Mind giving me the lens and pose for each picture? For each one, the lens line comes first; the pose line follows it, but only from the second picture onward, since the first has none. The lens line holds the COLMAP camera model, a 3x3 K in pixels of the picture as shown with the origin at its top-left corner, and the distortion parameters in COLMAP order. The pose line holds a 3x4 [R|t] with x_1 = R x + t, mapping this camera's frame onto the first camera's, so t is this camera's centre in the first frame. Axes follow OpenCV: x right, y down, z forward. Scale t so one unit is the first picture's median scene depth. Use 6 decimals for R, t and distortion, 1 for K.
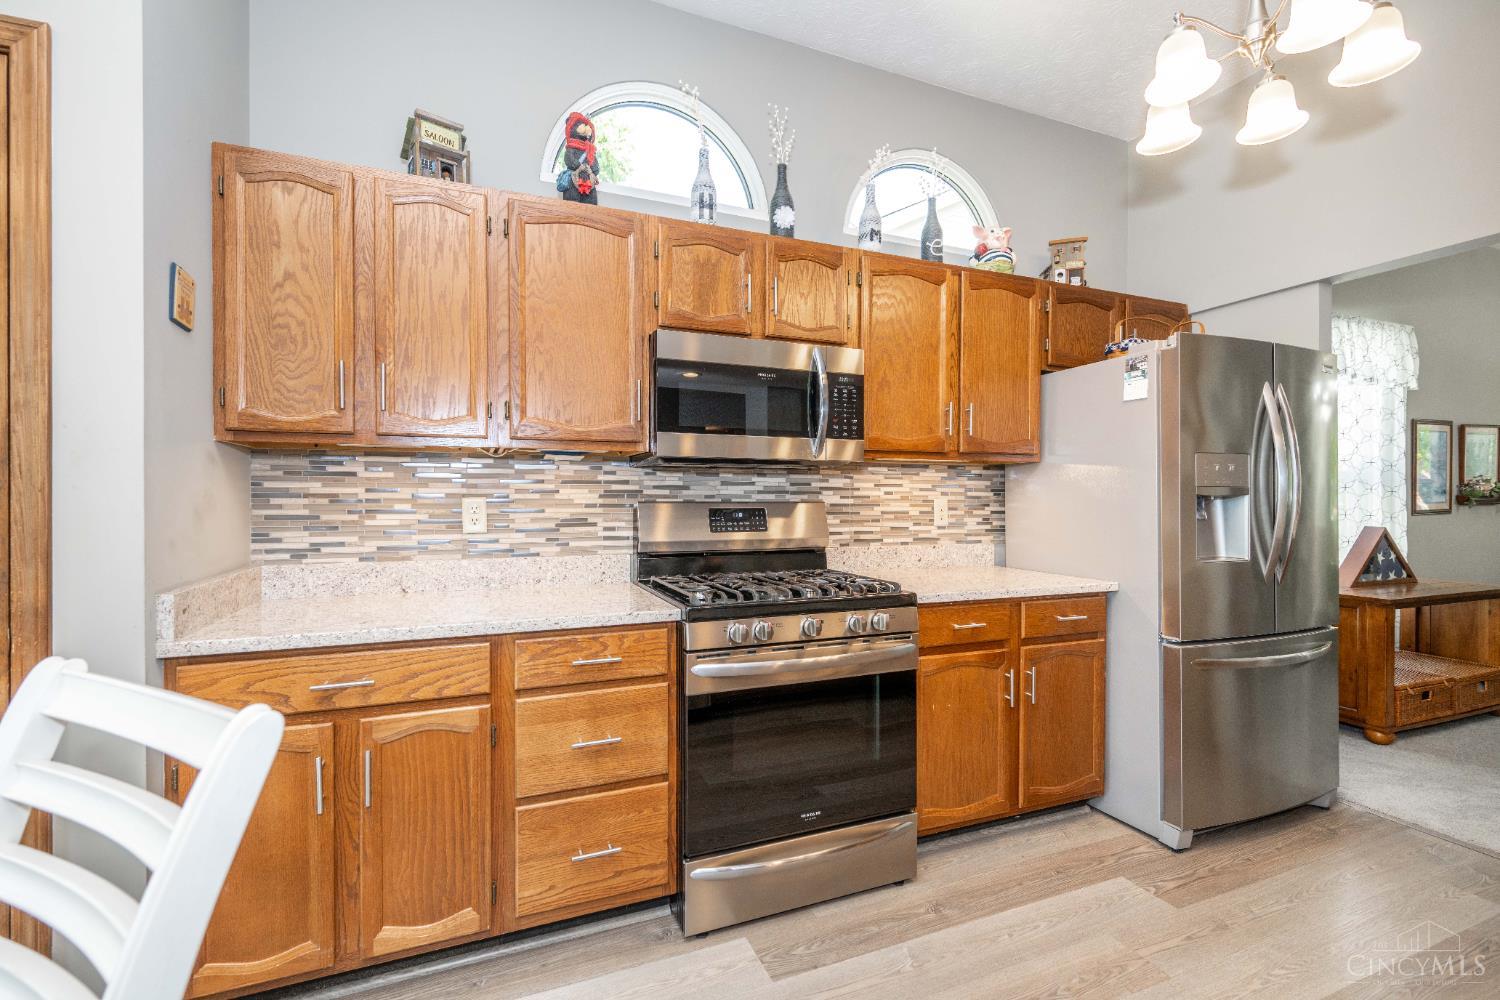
lens RADIAL K [[660.4, 0, 746.4], [0, 660.4, 502.1], [0, 0, 1]] dist [0.000810, 0.000706]
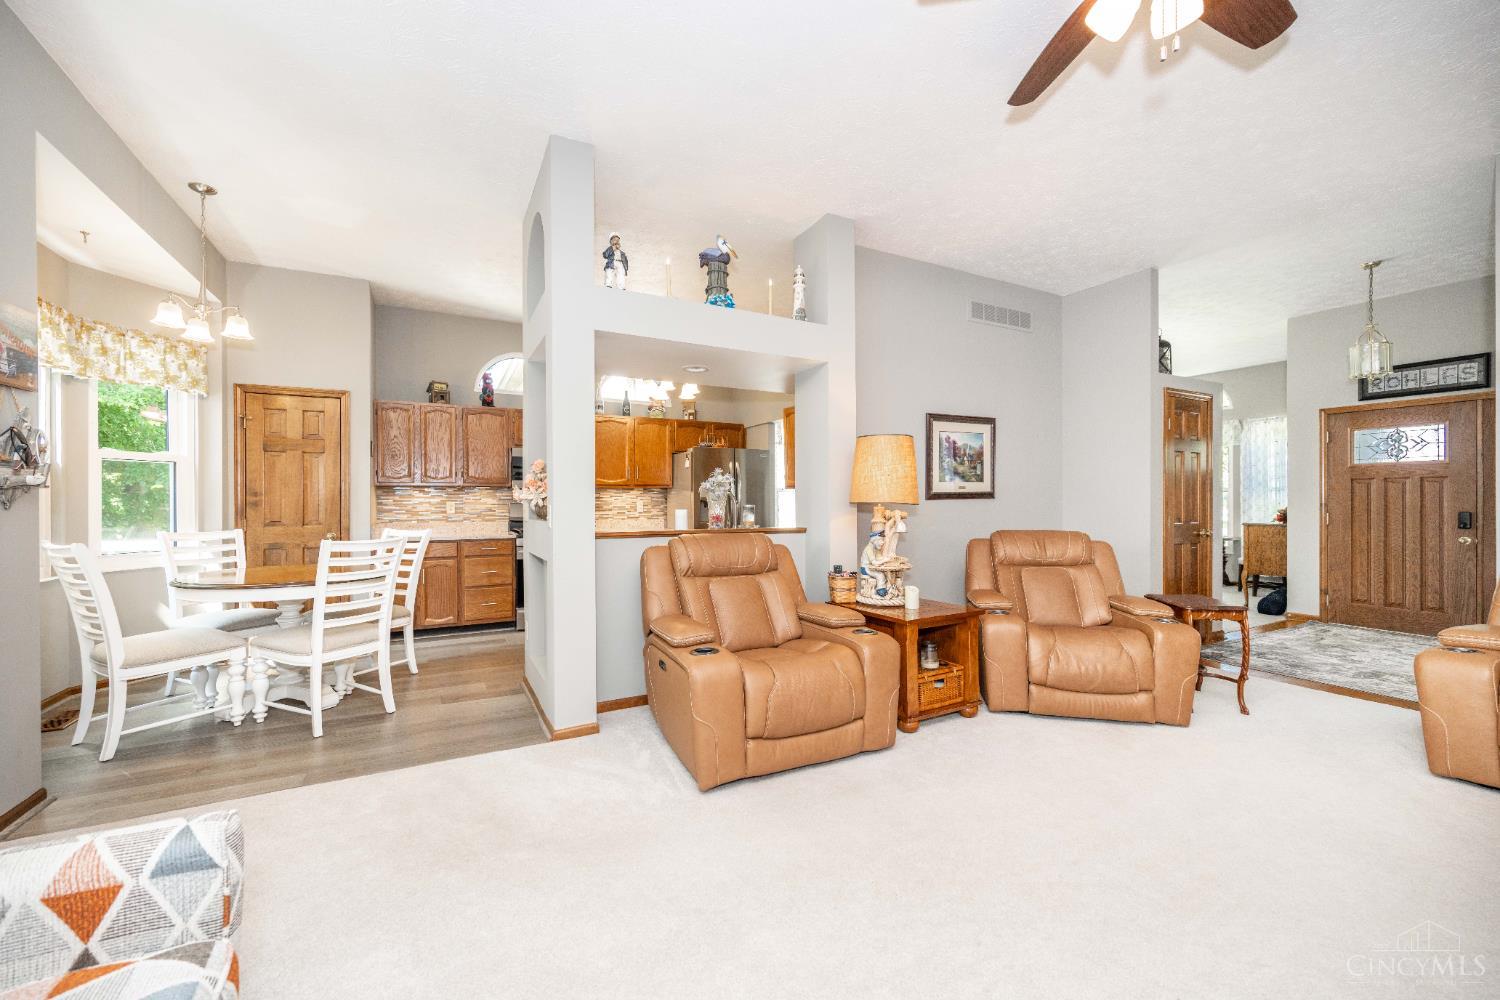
lens RADIAL K [[587.2, 0, 748.3], [0, 587.2, 500.1], [0, 0, 1]] dist [-0.002876, -0.000302]
pose [[0.994647, -0.002611, 0.103300, 0.697938], [0.003507, 0.999958, -0.008486, 0.013712], [-0.103273, 0.008803, 0.994614, -1.900596]]
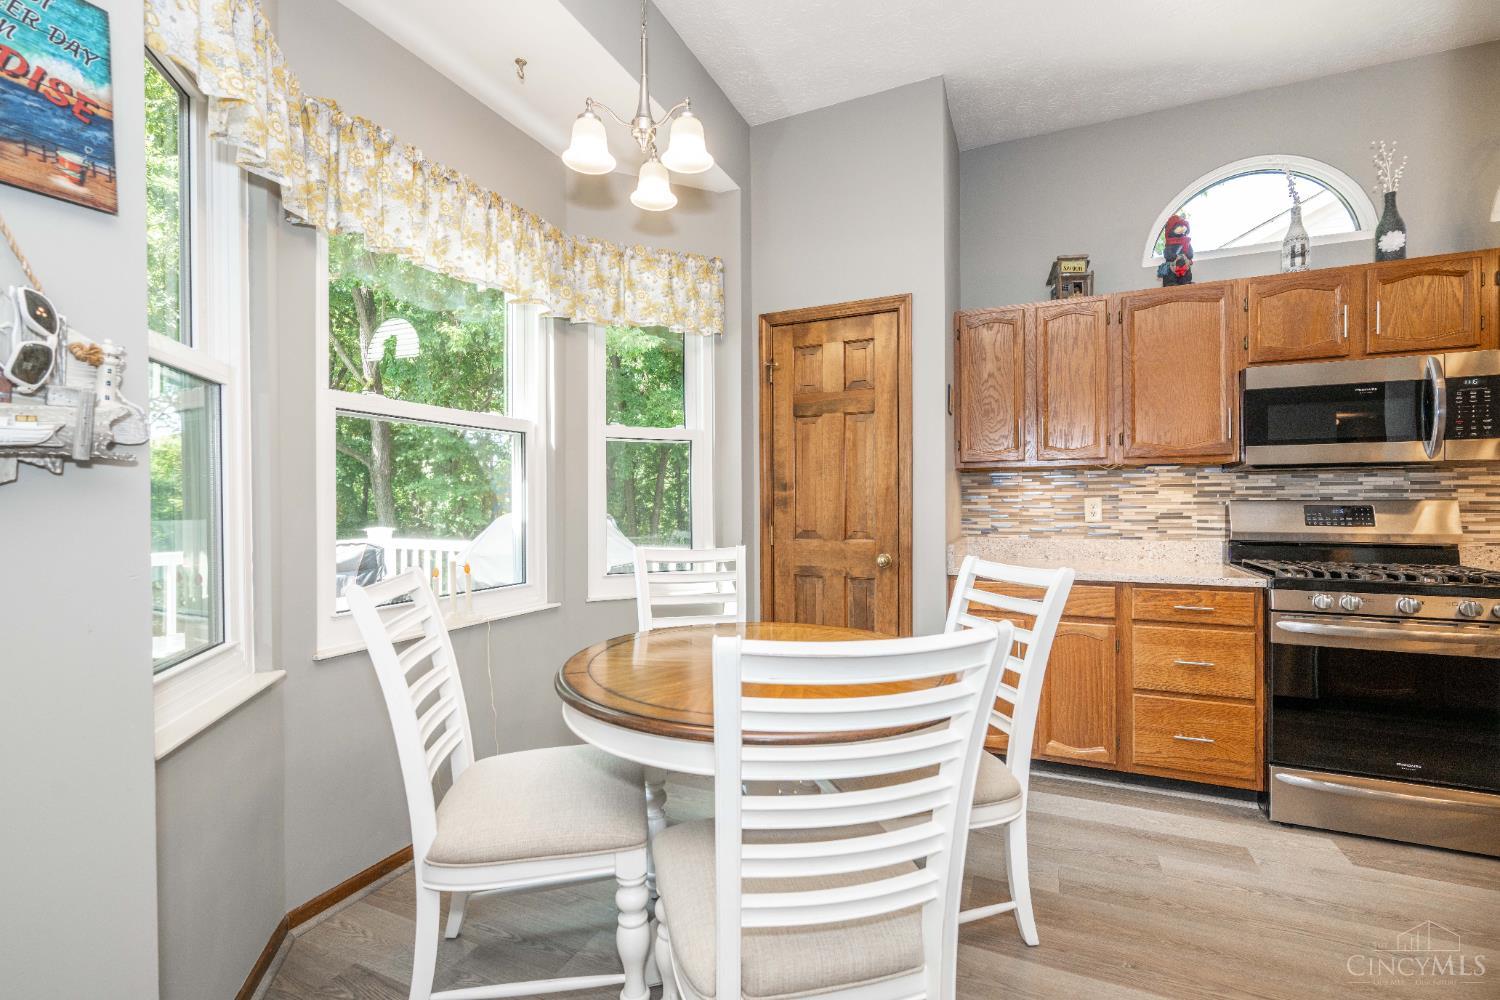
lens RADIAL K [[660.4, 0, 741.8], [0, 660.4, 502.8], [0, 0, 1]] dist [0.000810, 0.000706]
pose [[0.687822, -0.001801, -0.725877, 0.129691], [0.001082, 0.999998, -0.001456, 0.006478], [0.725879, 0.000216, 0.687822, -0.637477]]
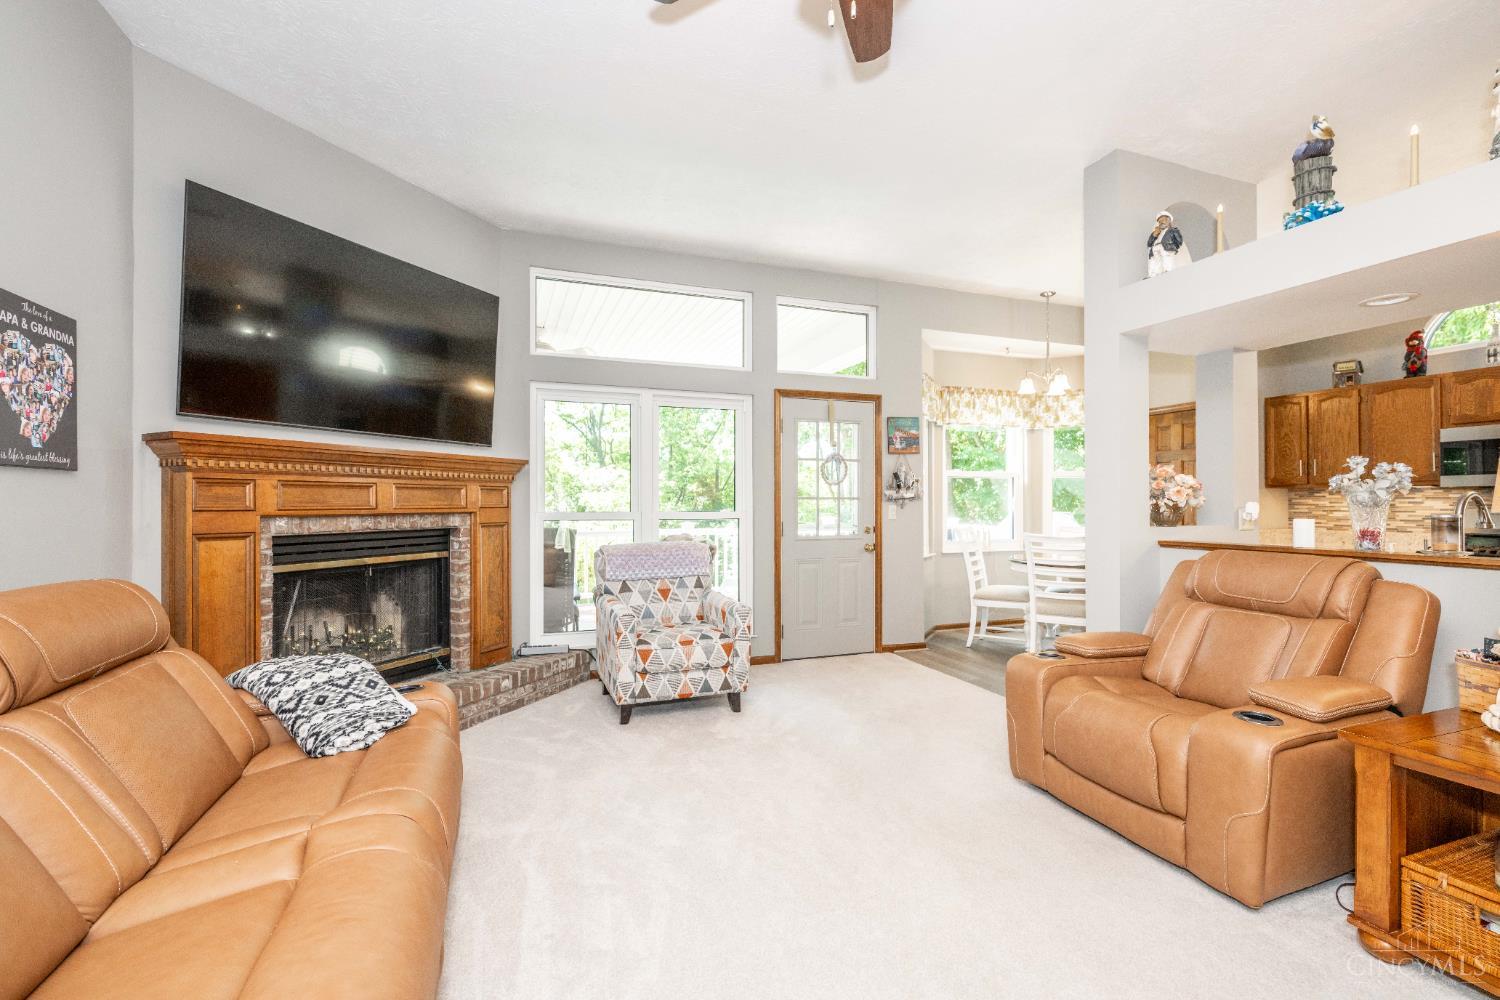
lens RADIAL K [[660.4, 0, 748.9], [0, 660.4, 501.4], [0, 0, 1]] dist [0.000810, 0.000706]
pose [[-0.019984, -0.003866, -0.999793, 2.149504], [-0.003799, 0.999986, -0.003791, -0.004558], [0.999793, 0.003723, -0.019999, -1.277638]]
